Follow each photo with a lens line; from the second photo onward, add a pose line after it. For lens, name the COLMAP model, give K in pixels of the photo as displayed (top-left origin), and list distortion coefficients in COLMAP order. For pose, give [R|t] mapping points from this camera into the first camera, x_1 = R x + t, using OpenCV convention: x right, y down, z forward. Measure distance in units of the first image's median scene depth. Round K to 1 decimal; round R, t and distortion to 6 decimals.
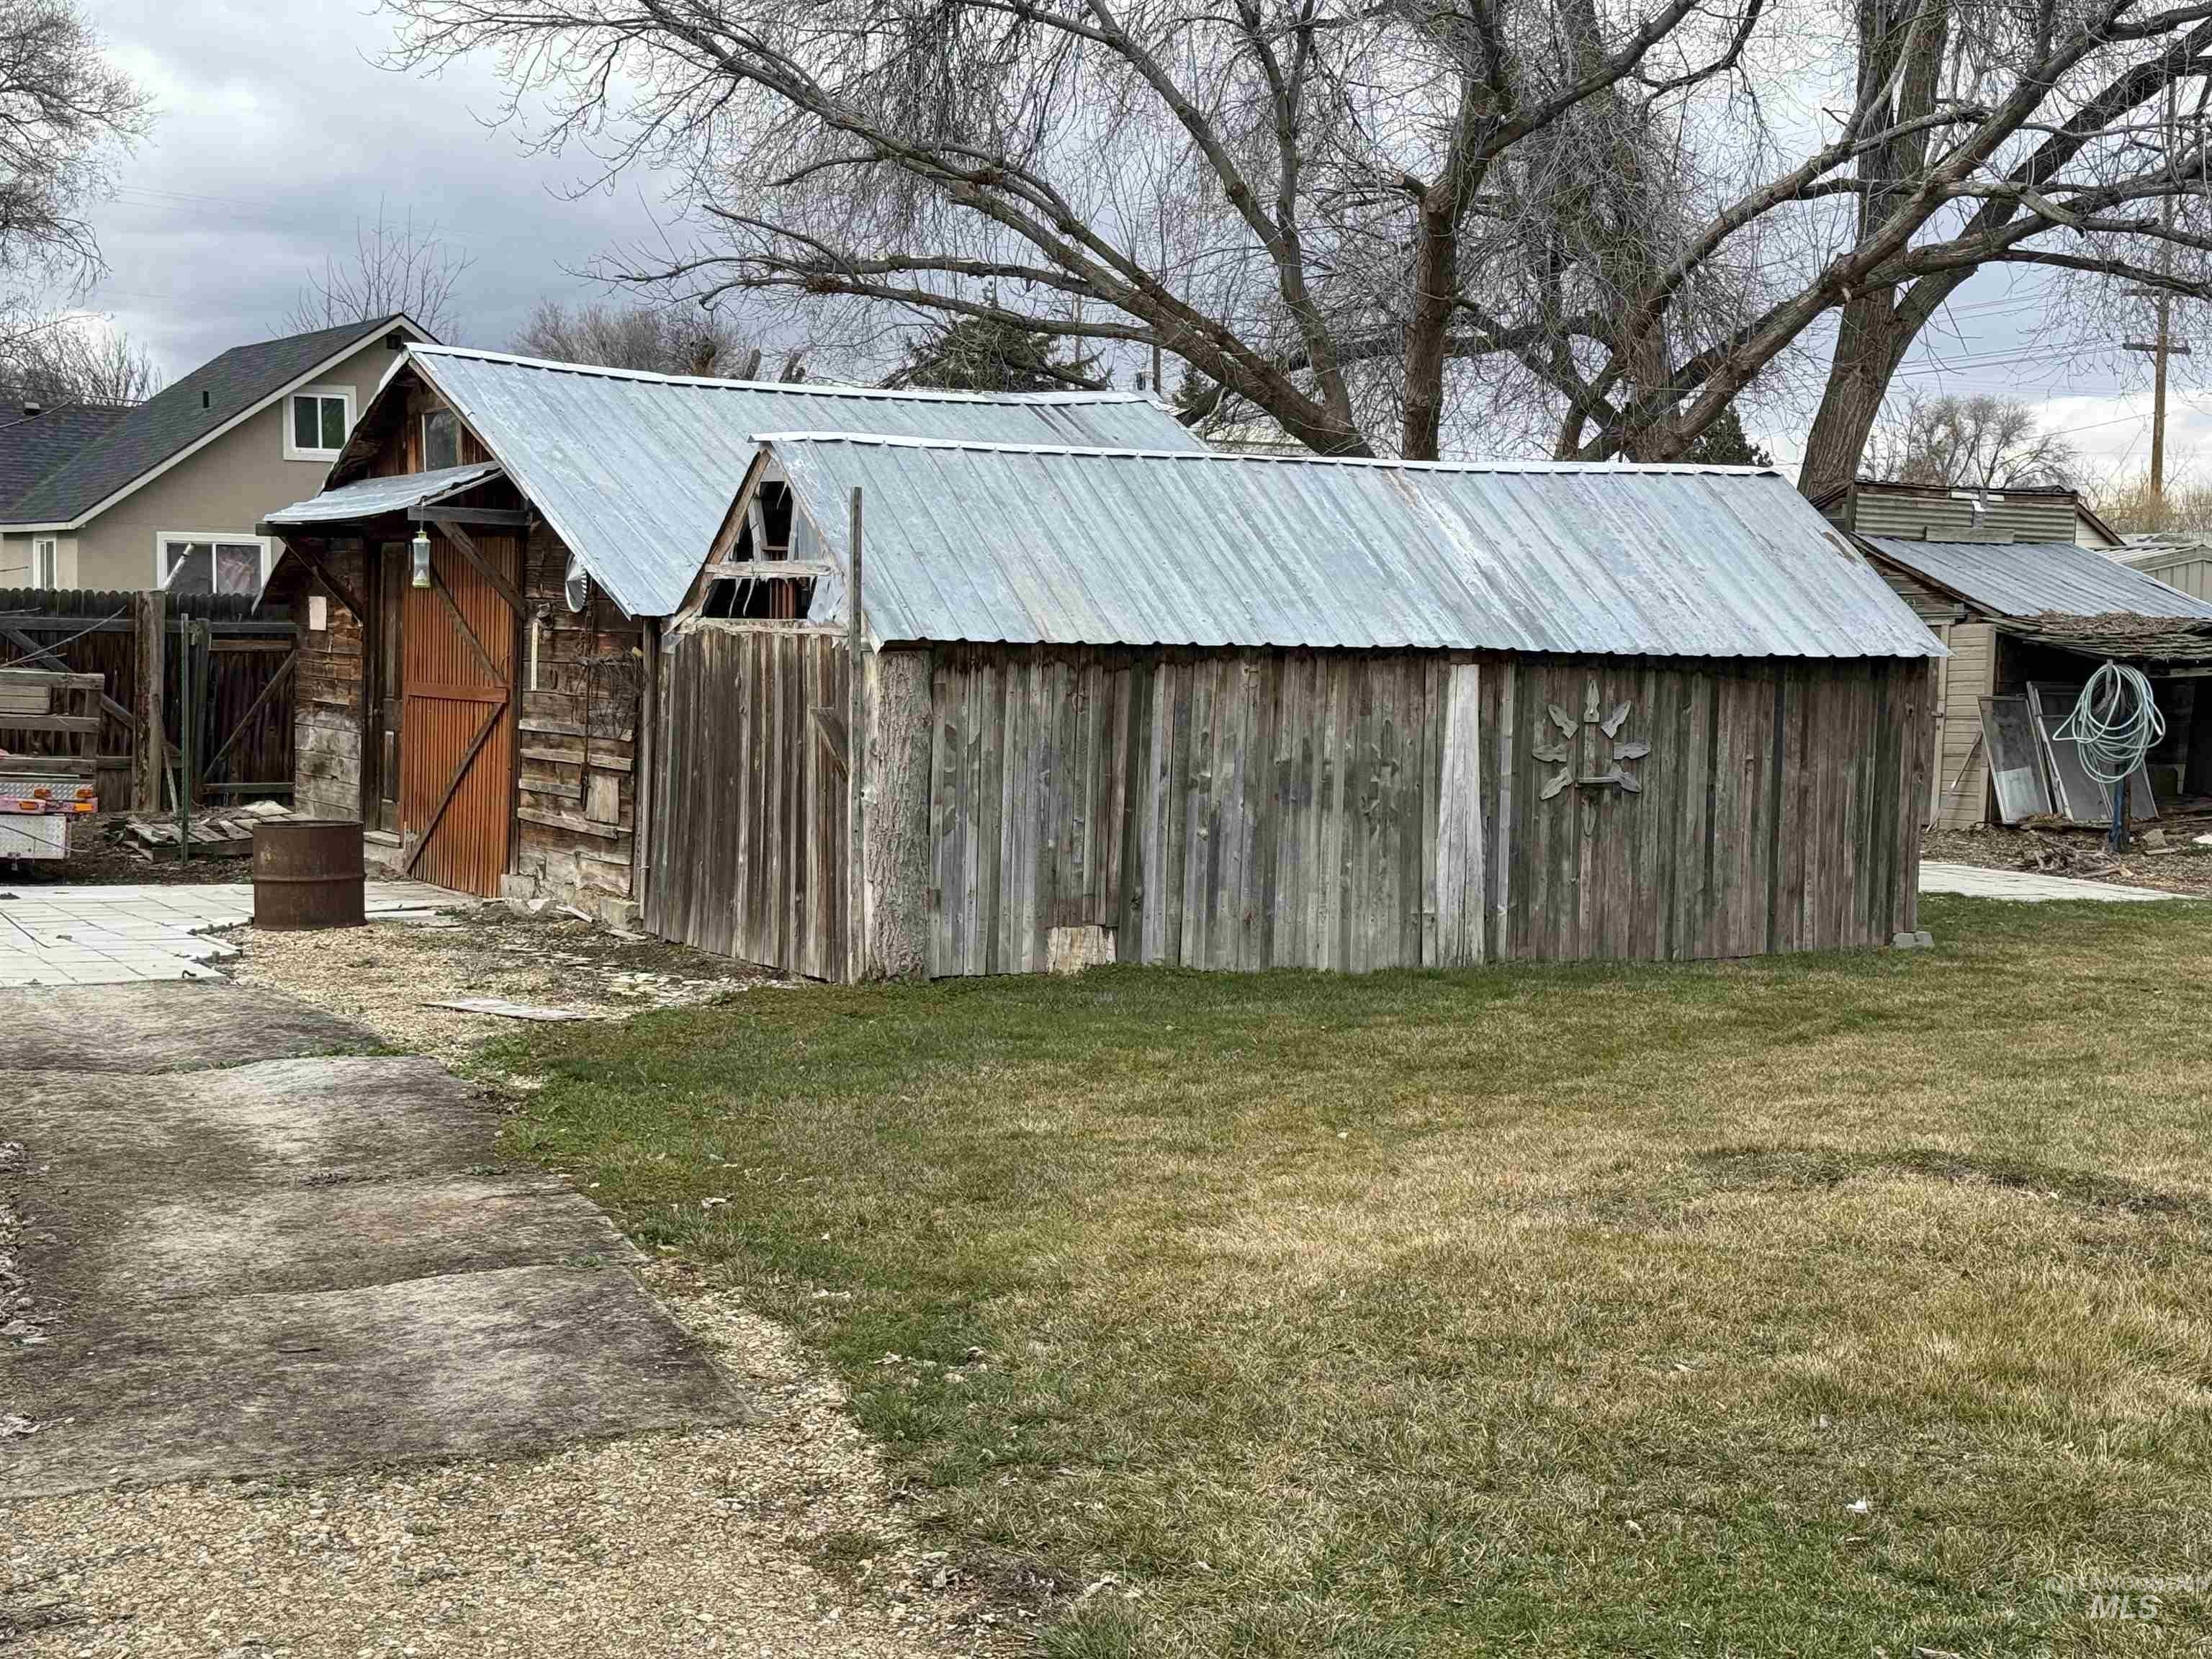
lens RADIAL K [[3142.6, 0, 1113.7], [0, 3142.6, 838.8], [0, 0, 1]] dist [0.155563, -0.112825]
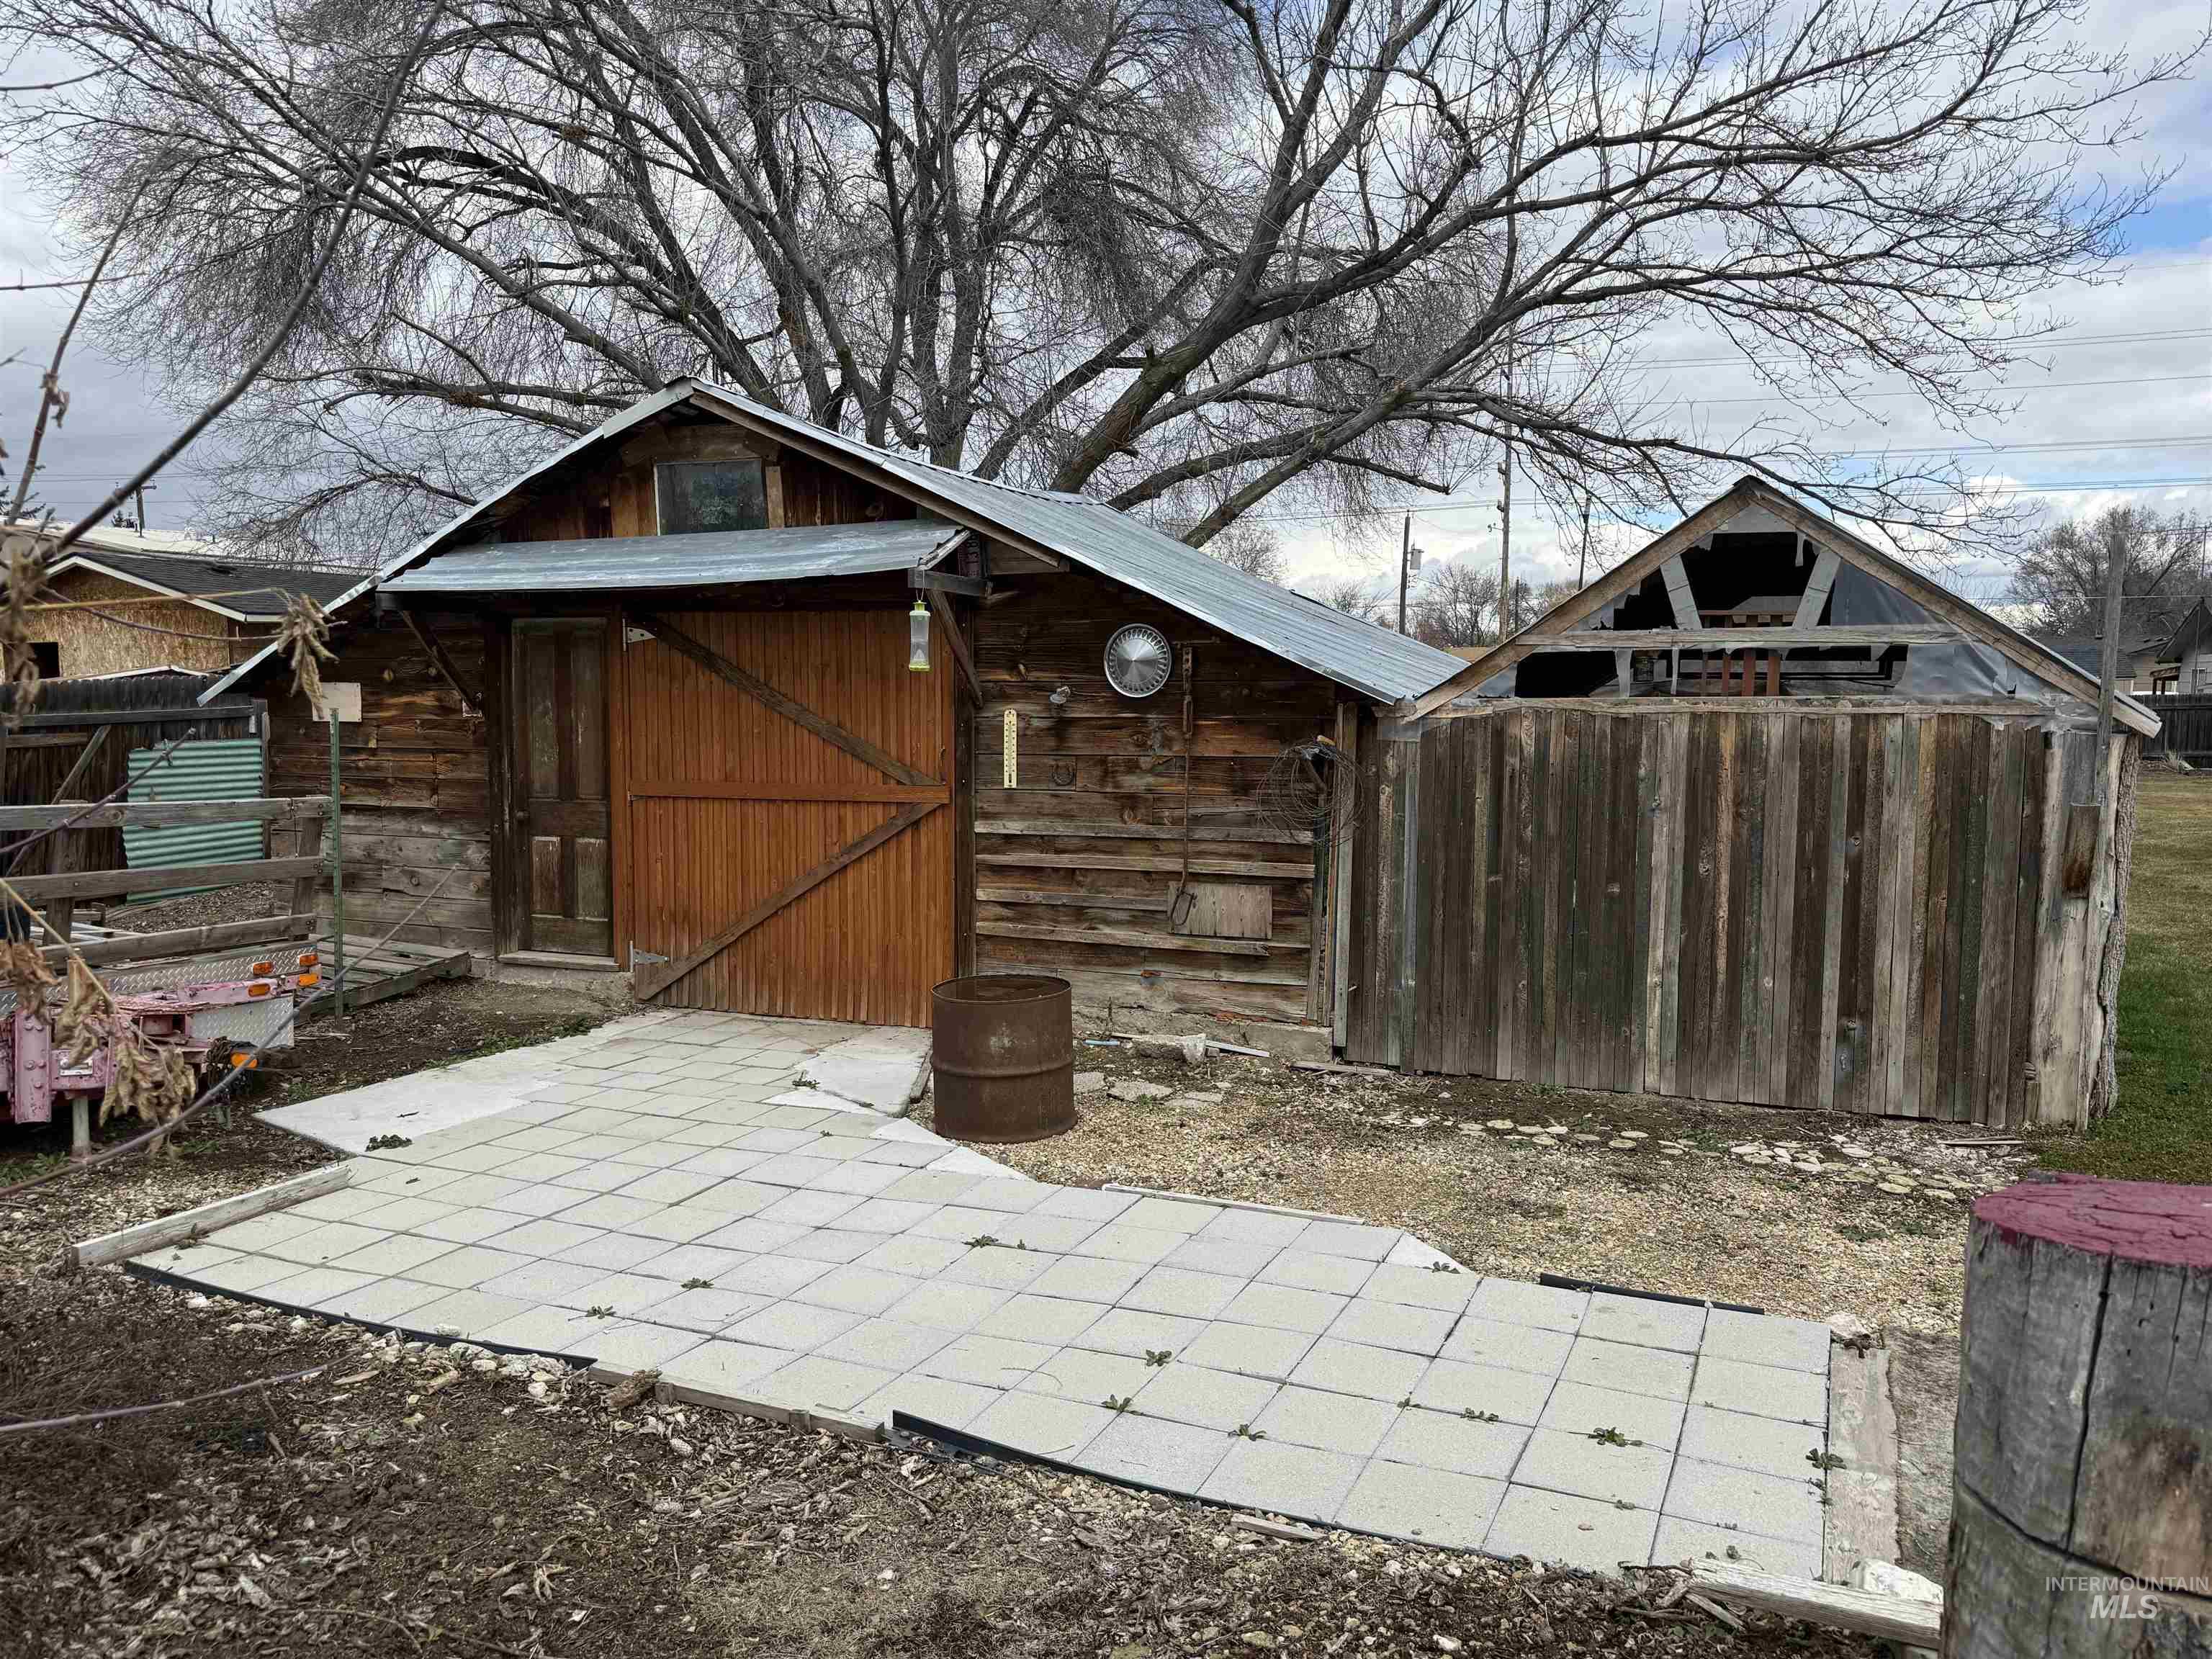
lens RADIAL K [[1553.1, 0, 1115.2], [0, 1553.1, 841.9], [0, 0, 1]] dist [0.003601, -0.005777]
pose [[0.791245, -0.100644, 0.603161, -0.421875], [0.068101, 0.994730, 0.076645, -0.063295], [-0.607696, -0.019569, 0.793929, 0.656495]]
